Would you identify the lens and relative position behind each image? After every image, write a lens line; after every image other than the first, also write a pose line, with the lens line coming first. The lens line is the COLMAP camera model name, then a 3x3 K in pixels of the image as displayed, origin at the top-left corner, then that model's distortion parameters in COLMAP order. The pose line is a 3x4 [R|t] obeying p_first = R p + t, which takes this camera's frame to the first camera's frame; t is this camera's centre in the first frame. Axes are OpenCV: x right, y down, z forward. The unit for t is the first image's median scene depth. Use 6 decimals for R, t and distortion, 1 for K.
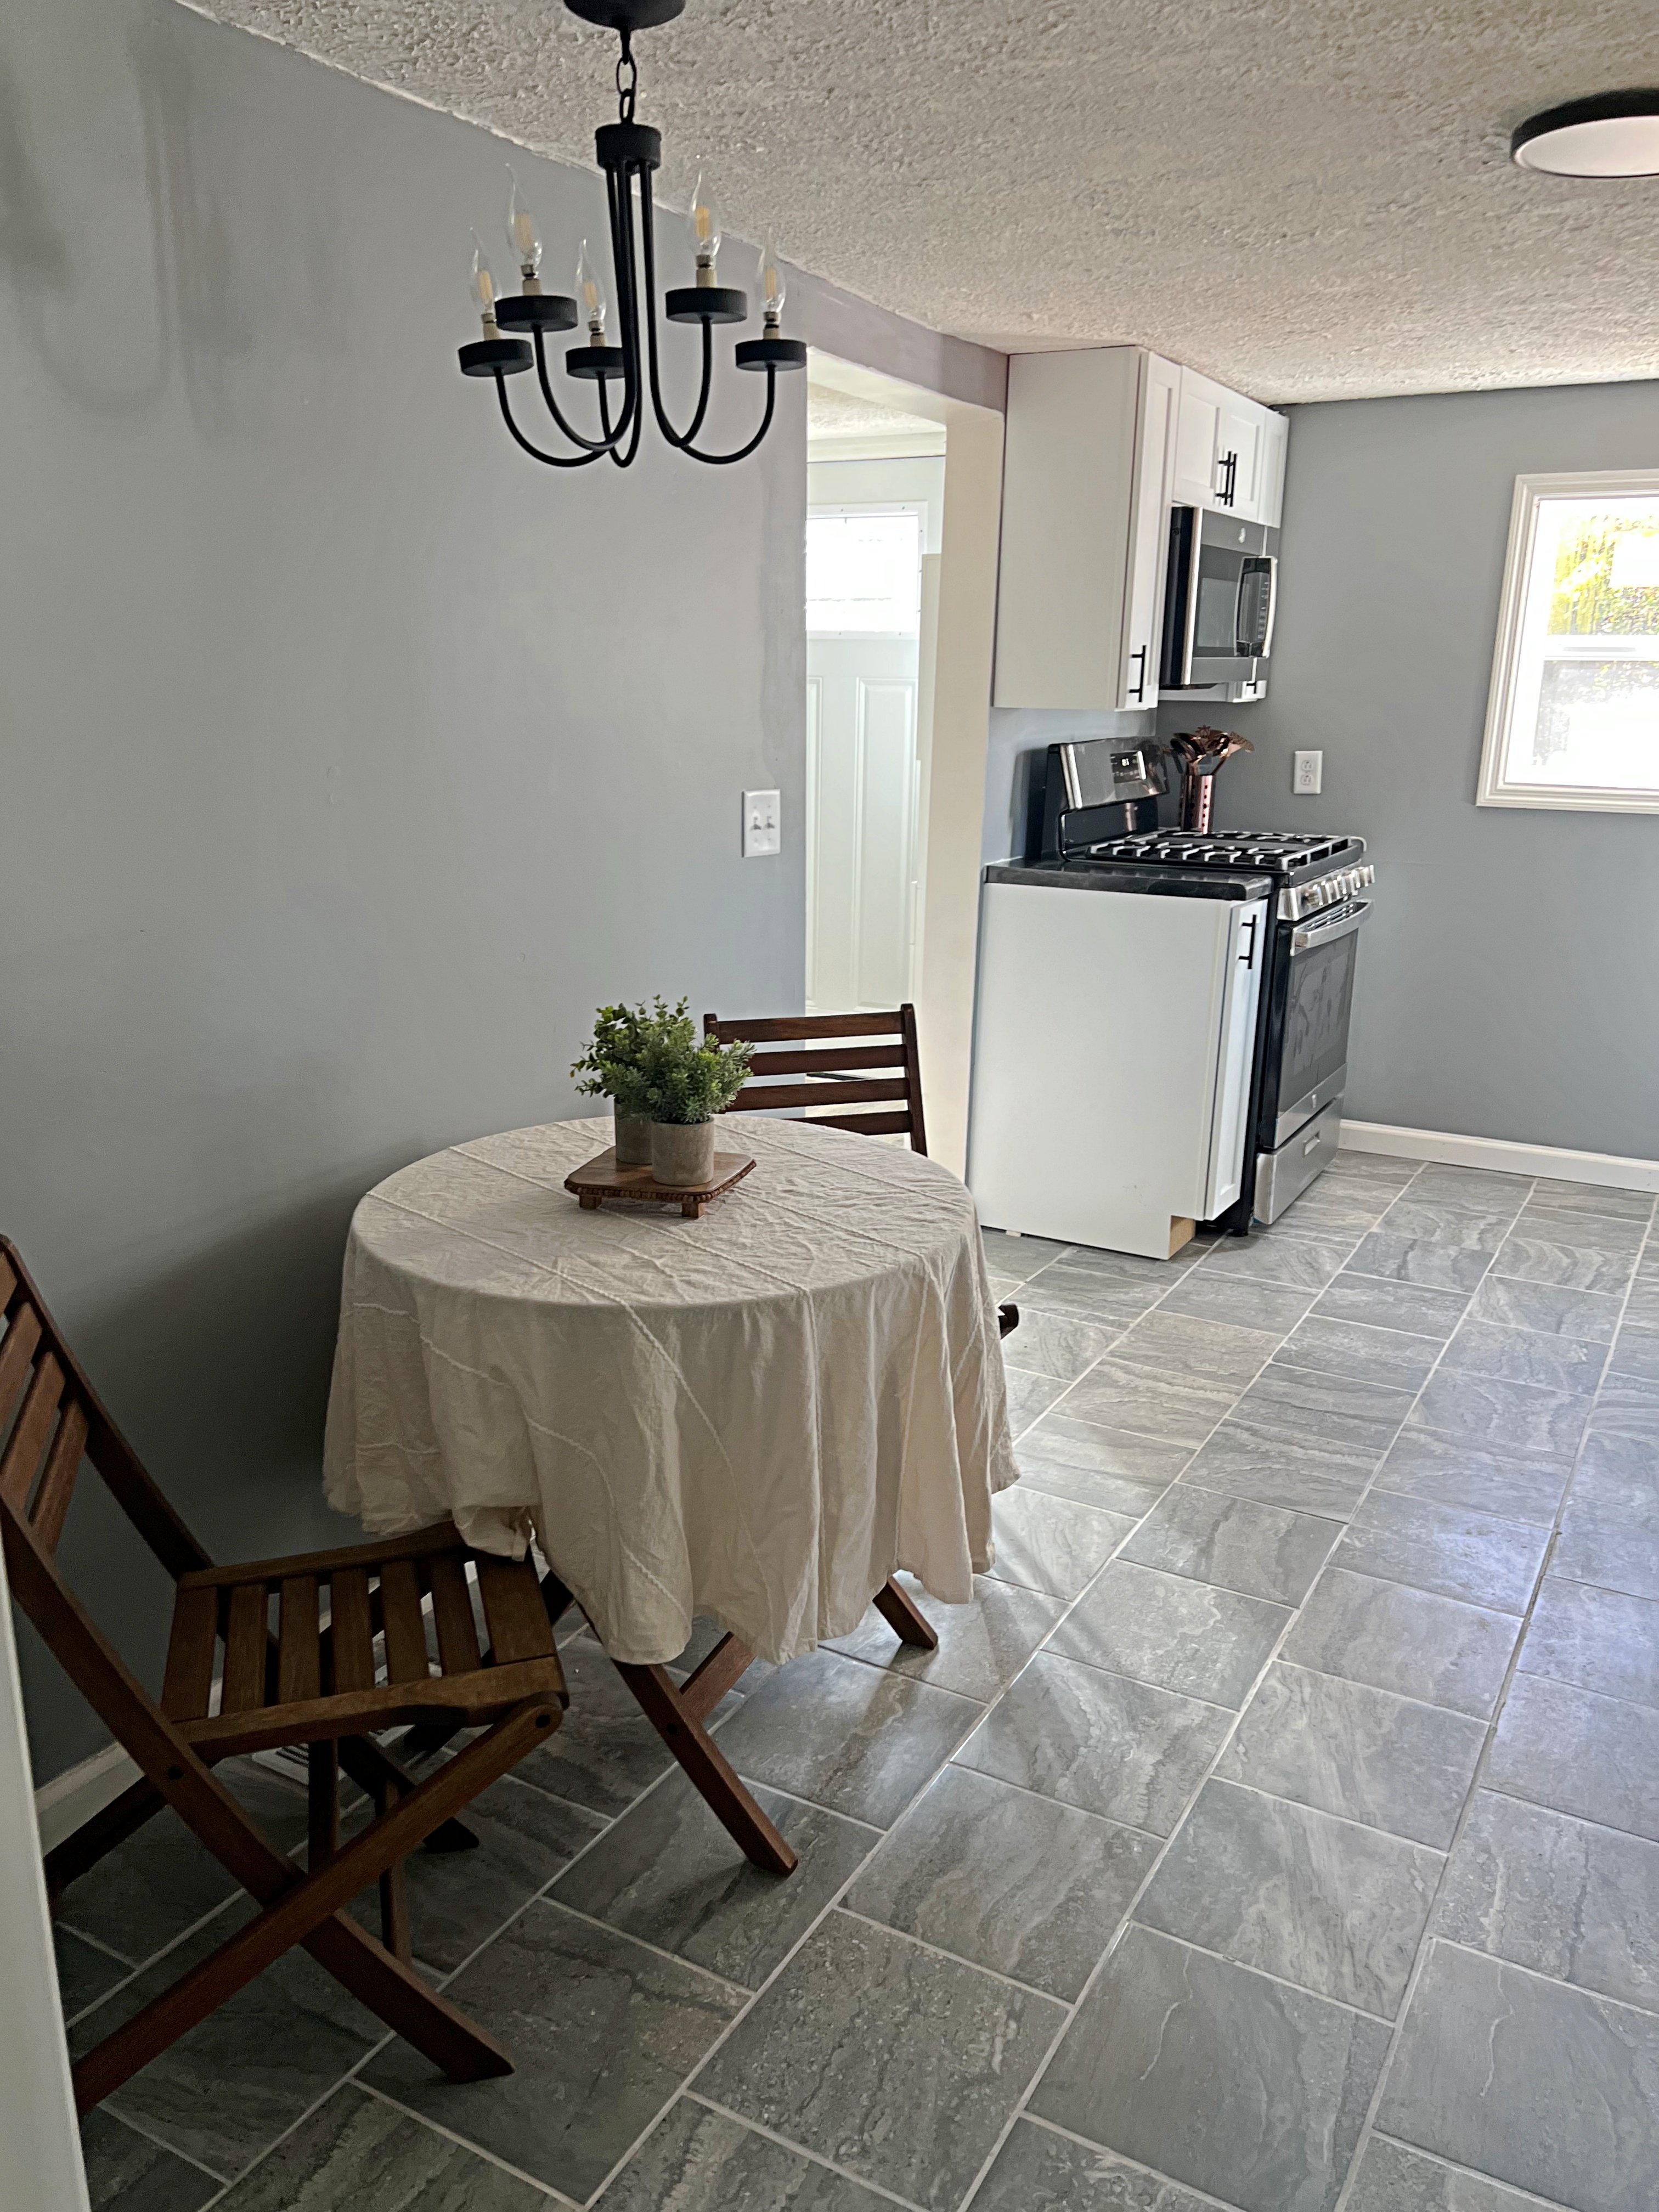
lens RADIAL K [[1679.8, 0, 823.7], [0, 1679.8, 1110.6], [0, 0, 1]] dist [0.022870, -0.027393]
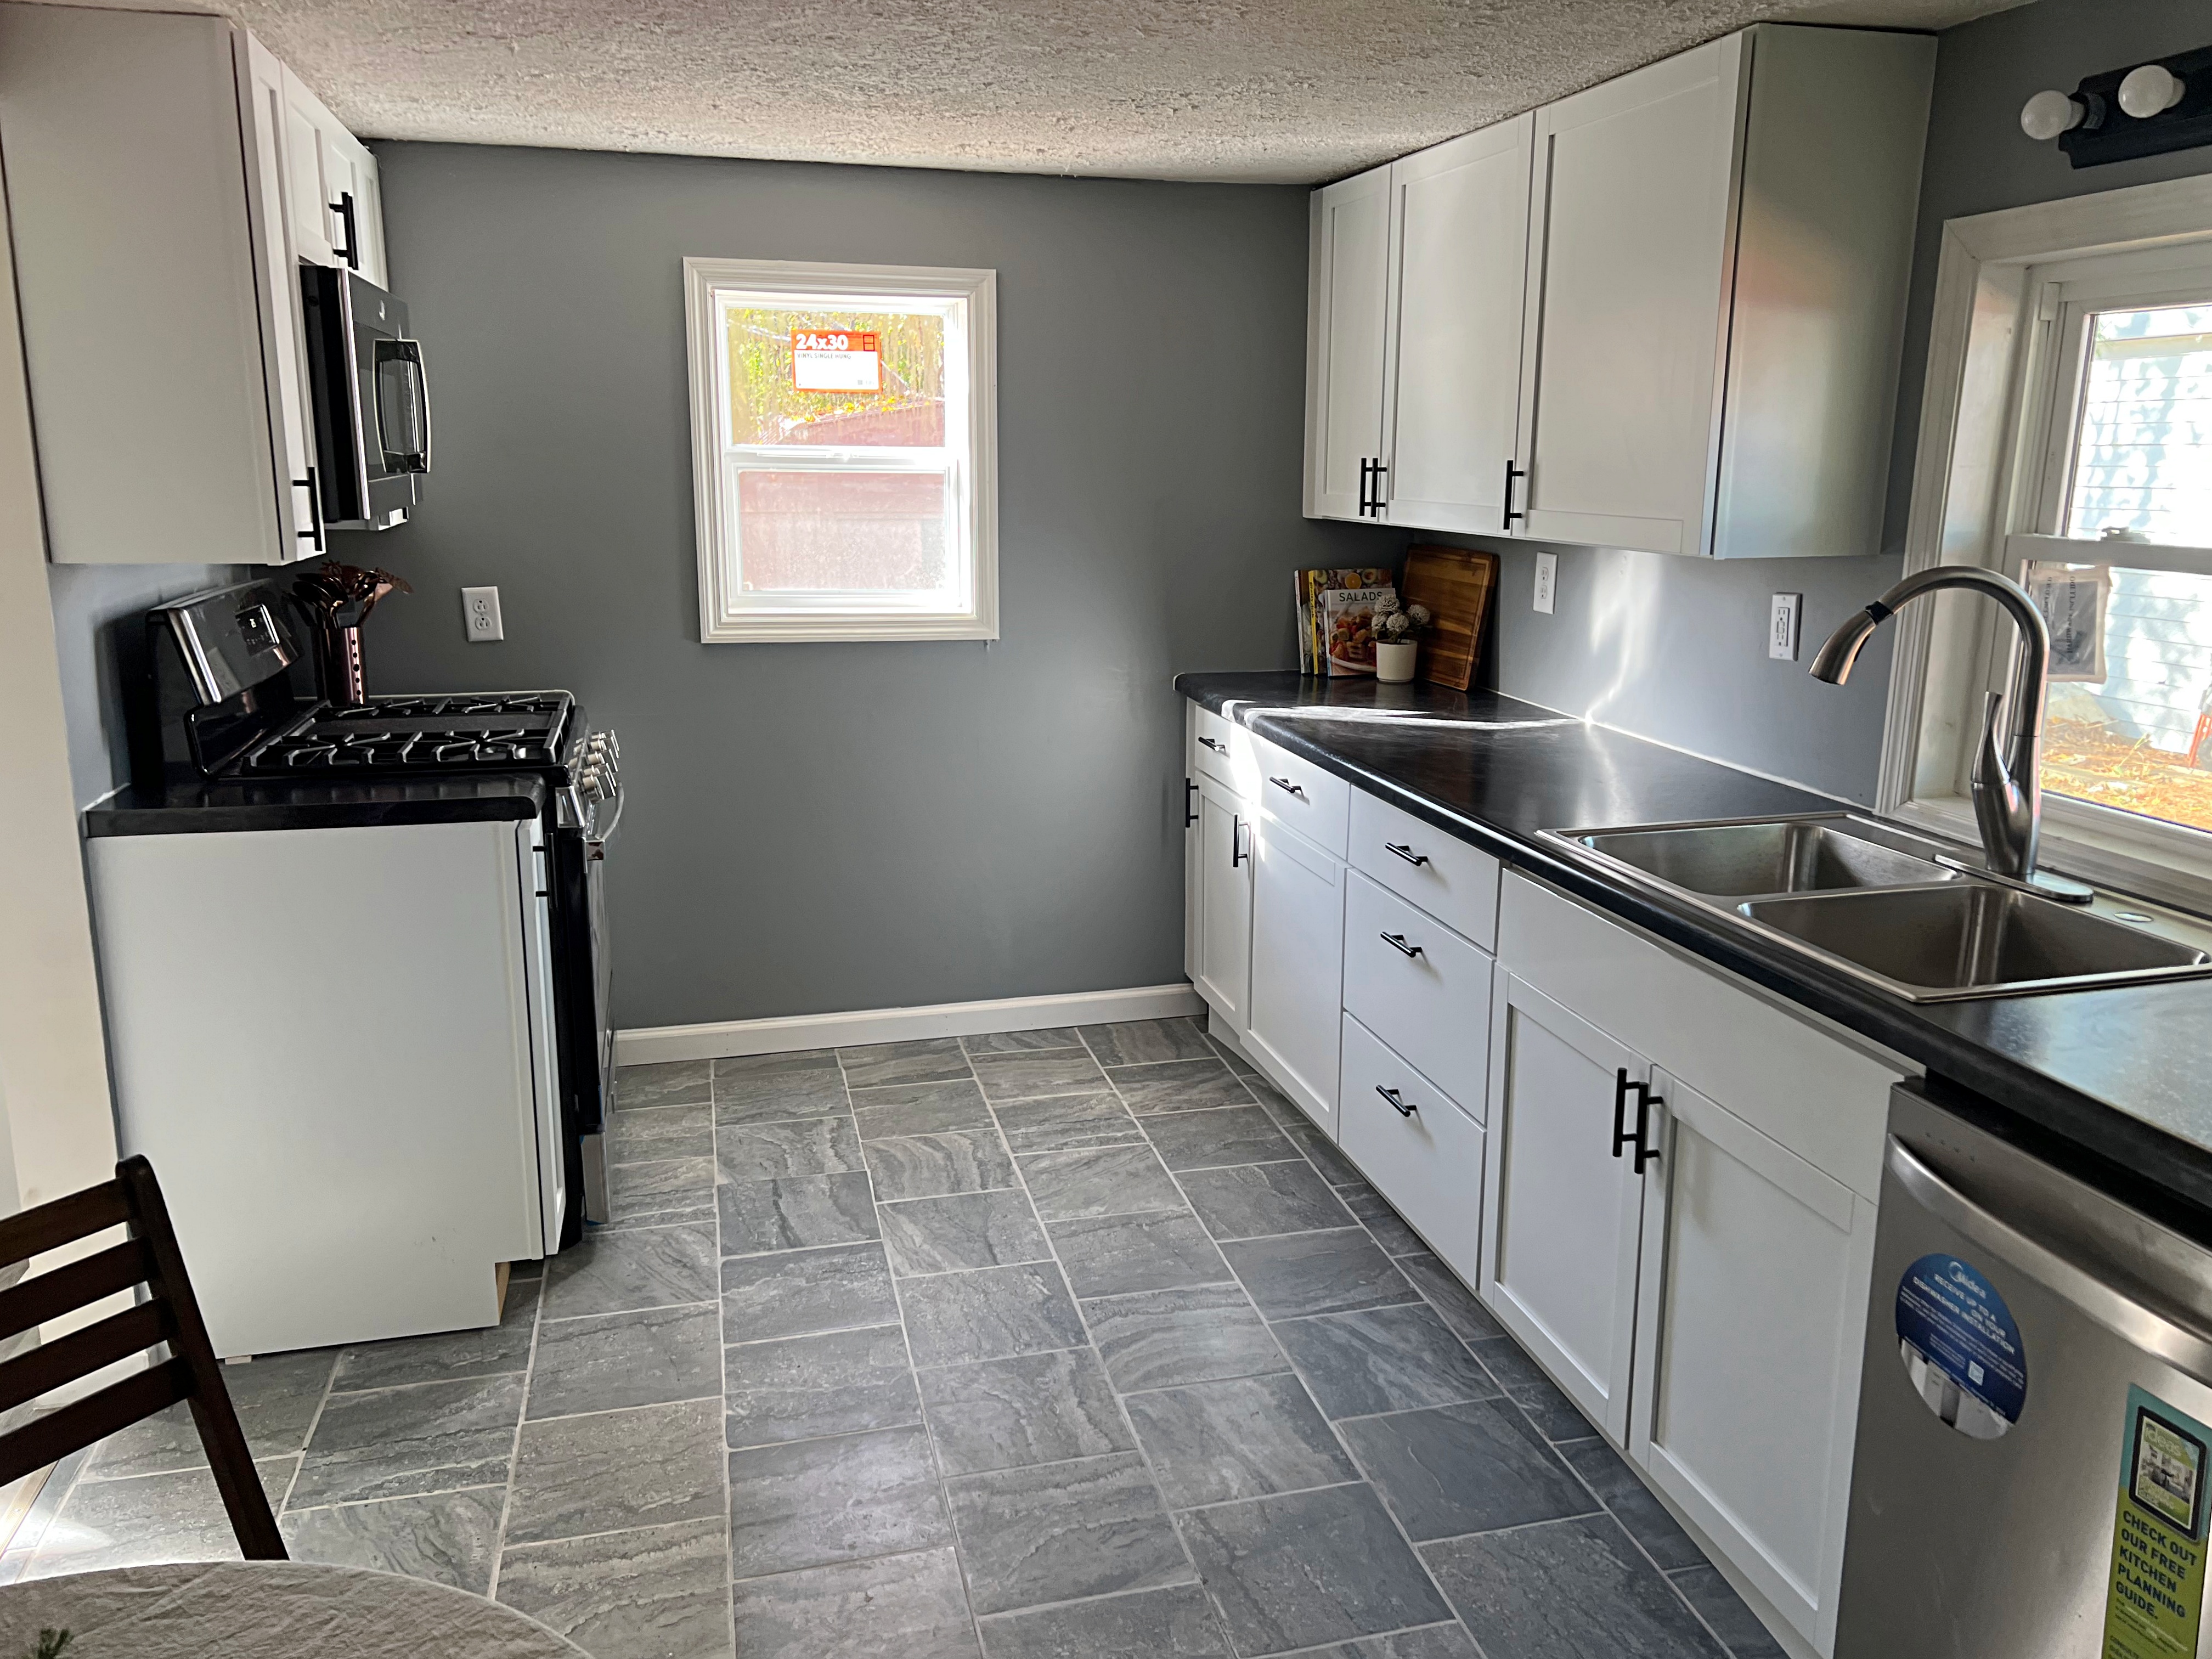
lens RADIAL K [[1679.8, 0, 1168.1], [0, 1679.8, 828.9], [0, 0, 1]] dist [0.022870, -0.027393]
pose [[0.710655, -0.157188, 0.685756, -0.046842], [0.179333, 0.982996, 0.039476, -0.090379], [-0.680300, 0.094925, 0.726761, 0.265010]]
